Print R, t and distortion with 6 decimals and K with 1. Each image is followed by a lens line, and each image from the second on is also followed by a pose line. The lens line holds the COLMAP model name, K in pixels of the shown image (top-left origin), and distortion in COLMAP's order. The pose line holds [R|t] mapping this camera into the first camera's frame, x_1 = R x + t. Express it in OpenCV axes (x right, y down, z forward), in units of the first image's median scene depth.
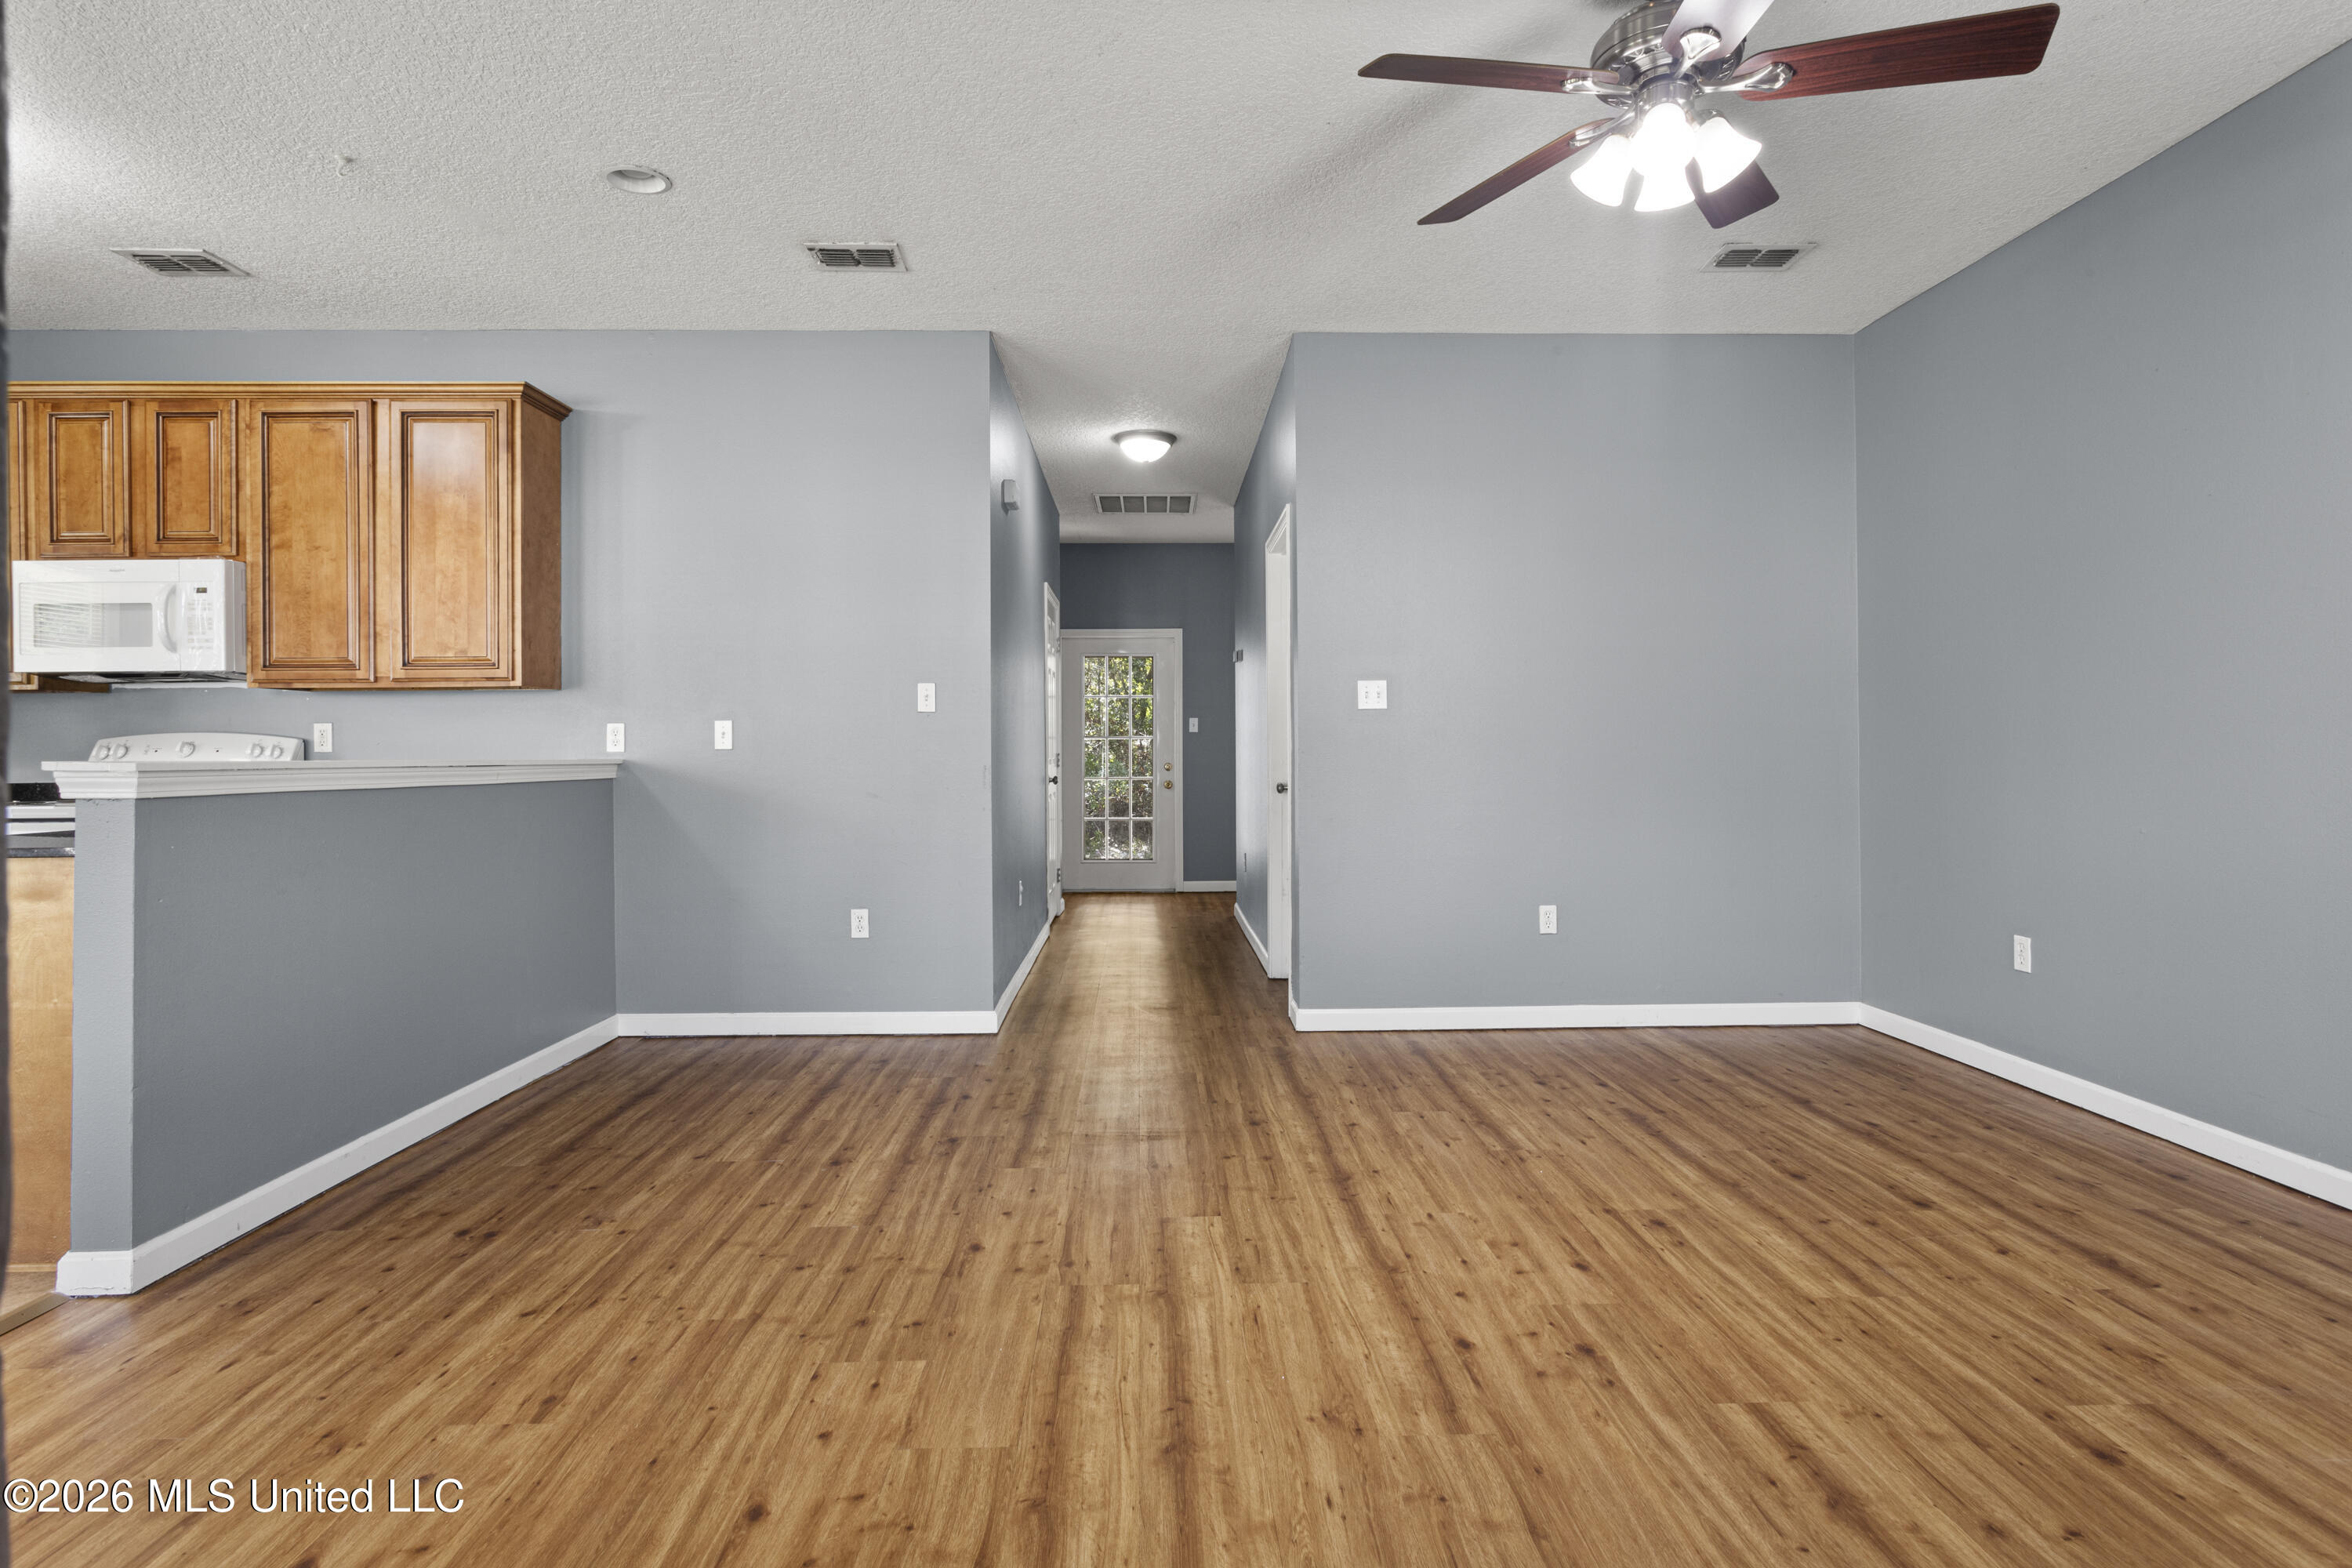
lens RADIAL K [[1147.1, 0, 1165.8], [0, 1147.1, 758.5], [0, 0, 1]] dist [-0.012487, 0.002991]
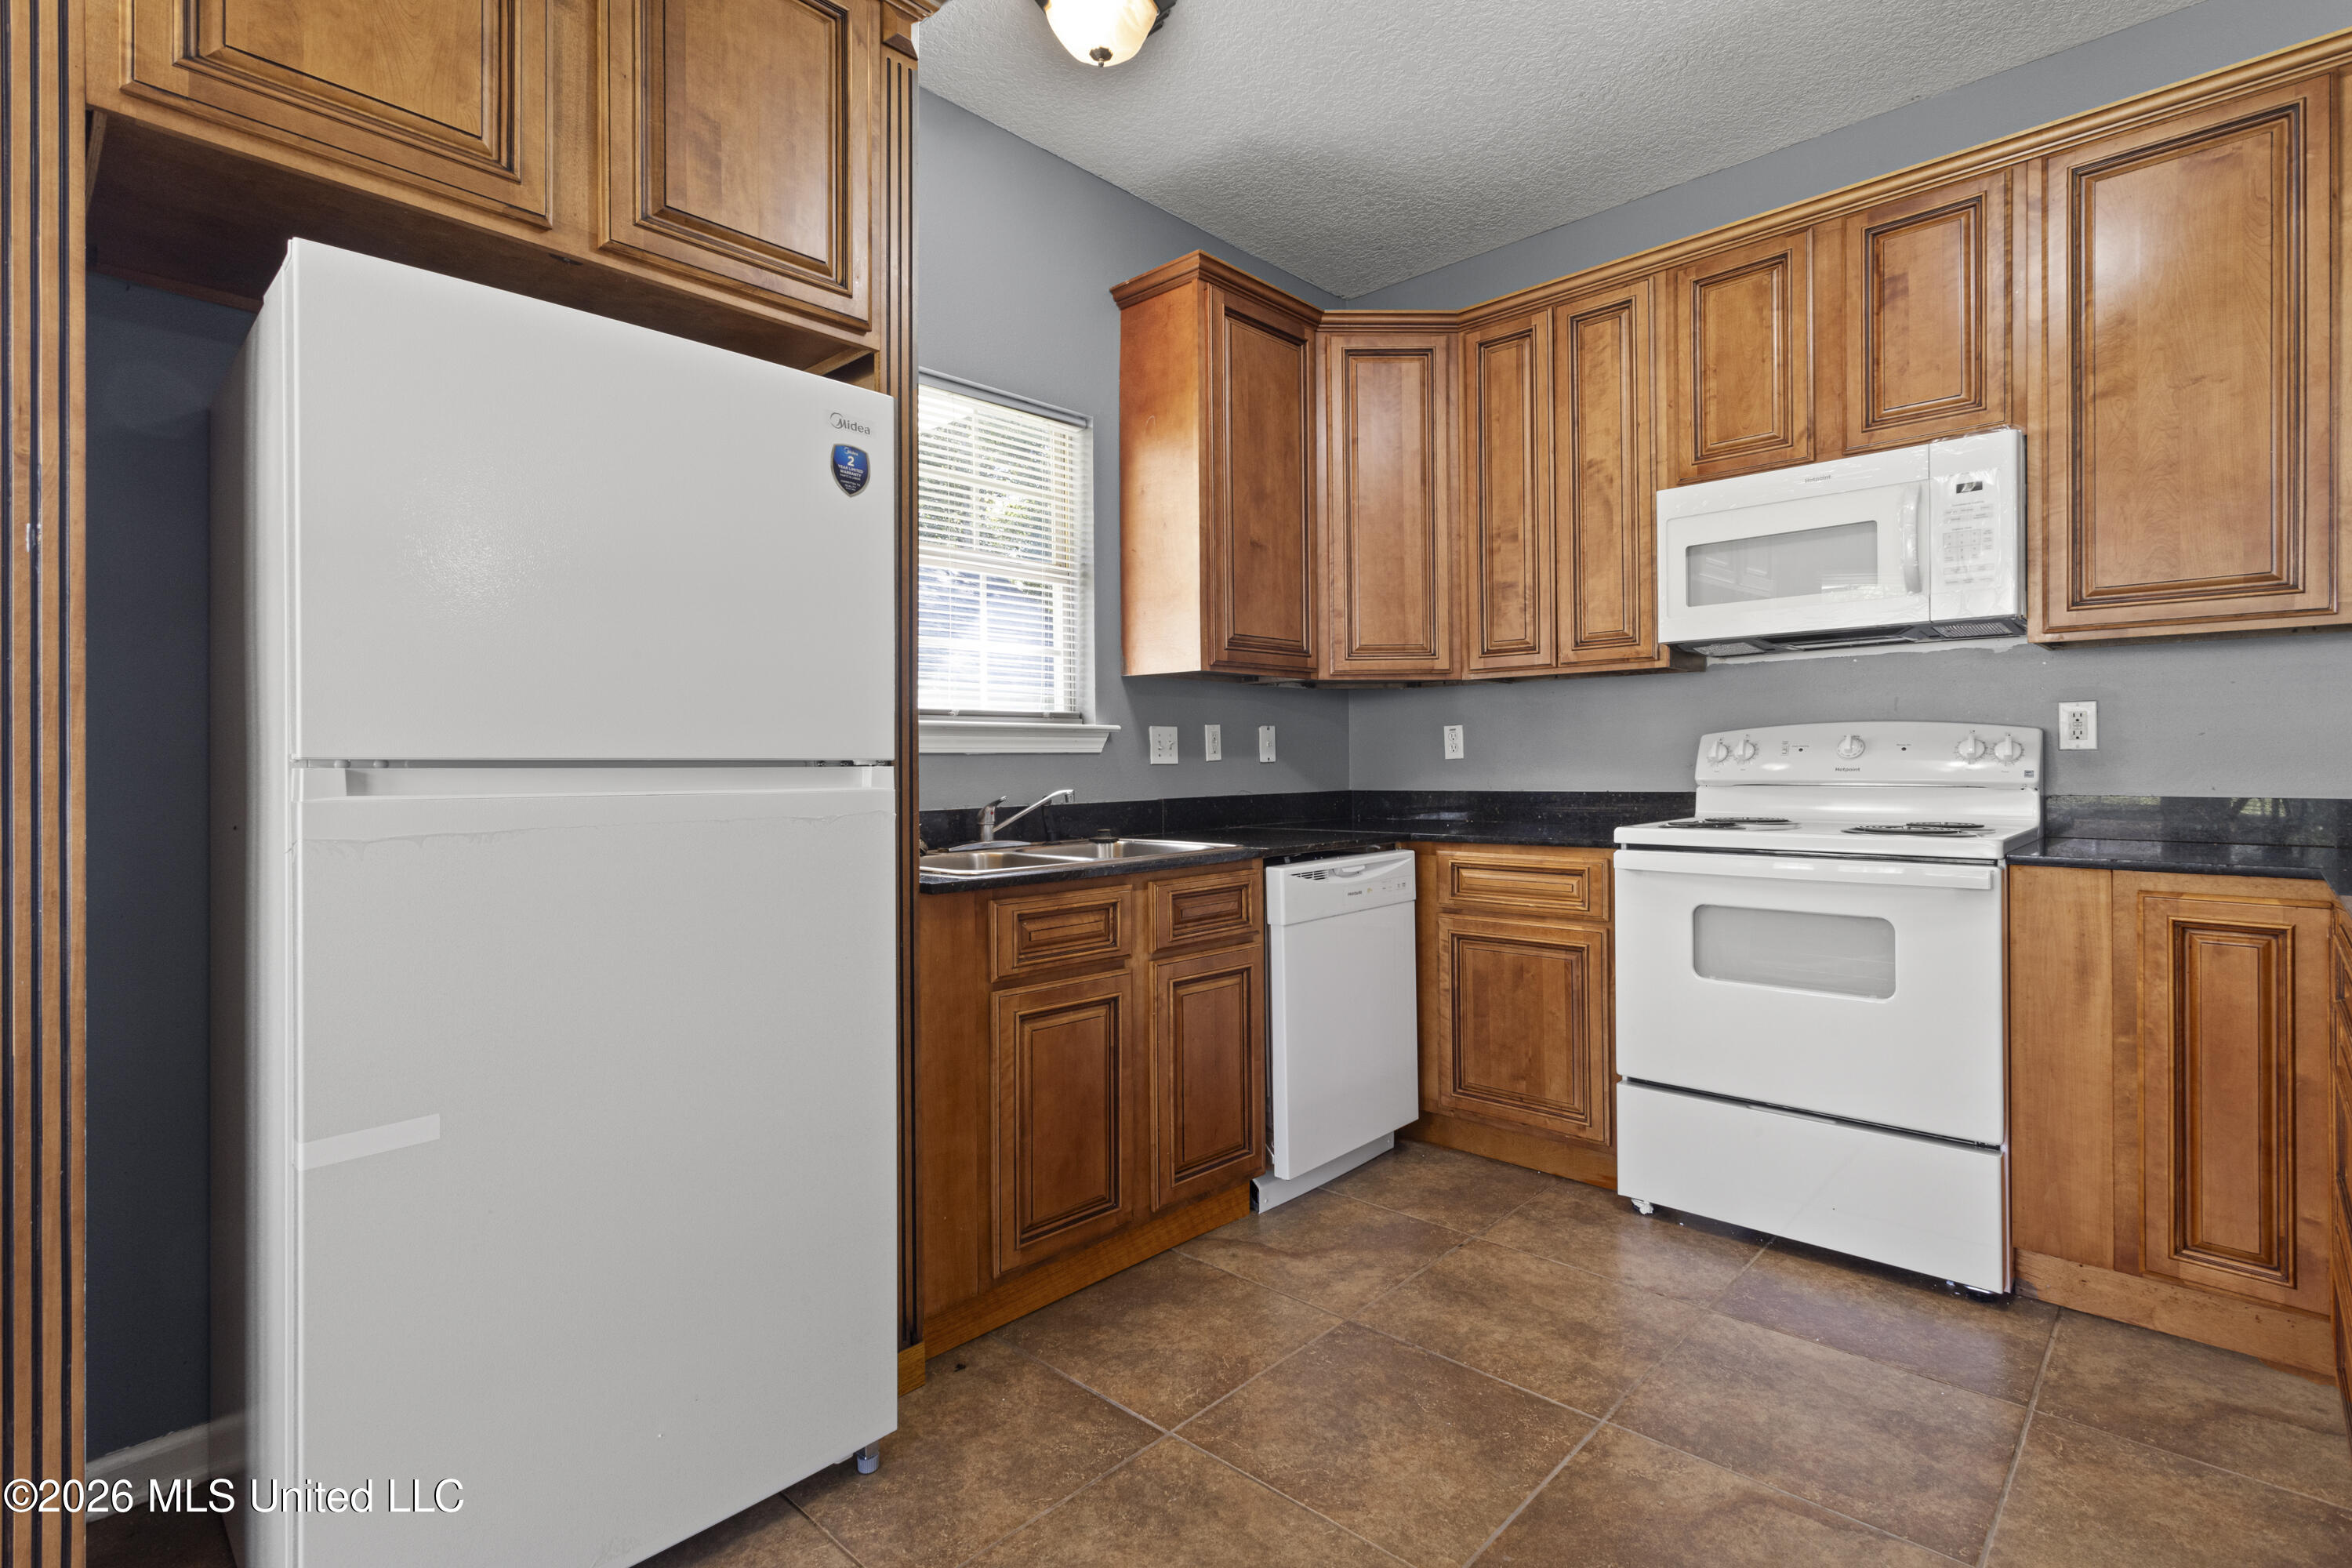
lens RADIAL K [[1114.4, 0, 1180.1], [0, 1114.4, 769.5], [0, 0, 1]] dist [-0.000230, 0.002742]
pose [[0.712043, 0.004616, -0.702121, -1.149406], [0.000544, 0.999974, 0.007125, 0.000398], [0.702136, -0.005455, 0.712022, 0.428500]]
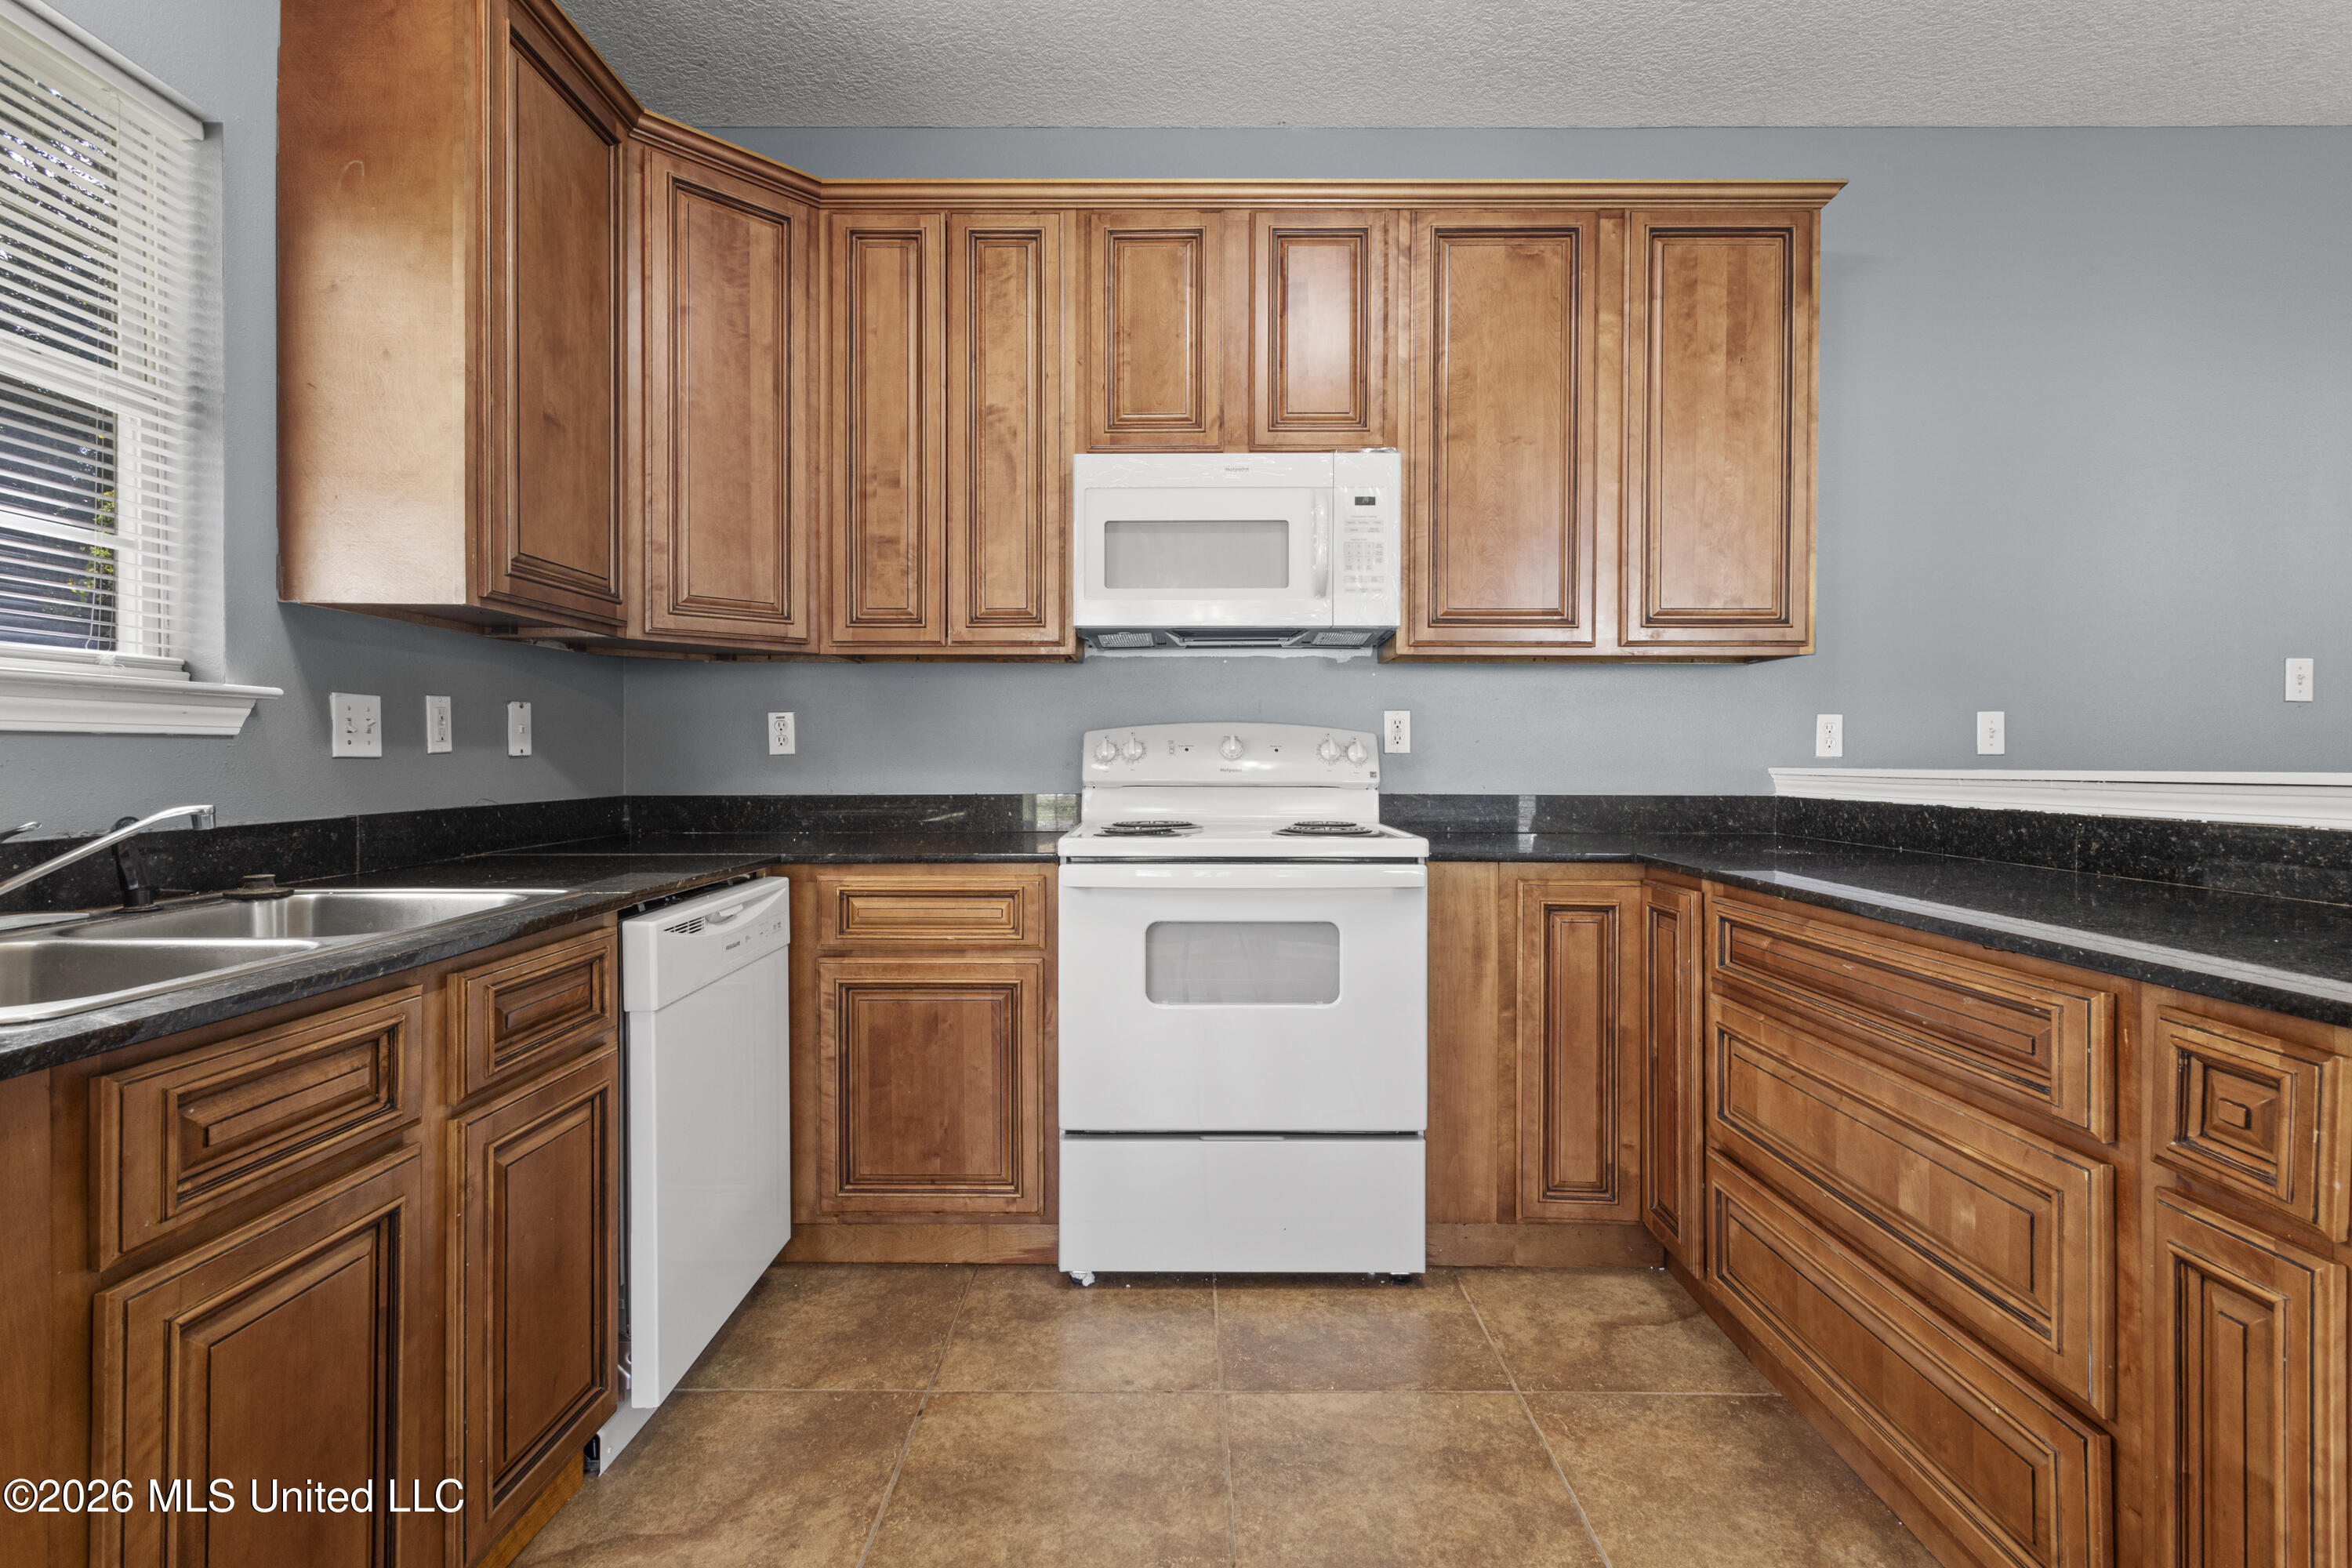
lens RADIAL K [[1114.4, 0, 1166.5], [0, 1114.4, 763.7], [0, 0, 1]] dist [-0.000230, 0.002742]
pose [[0.999442, 0.008971, -0.032173, -1.482639], [-0.008965, 0.999960, 0.000344, 0.002530], [0.032174, -0.000056, 0.999482, 0.579263]]
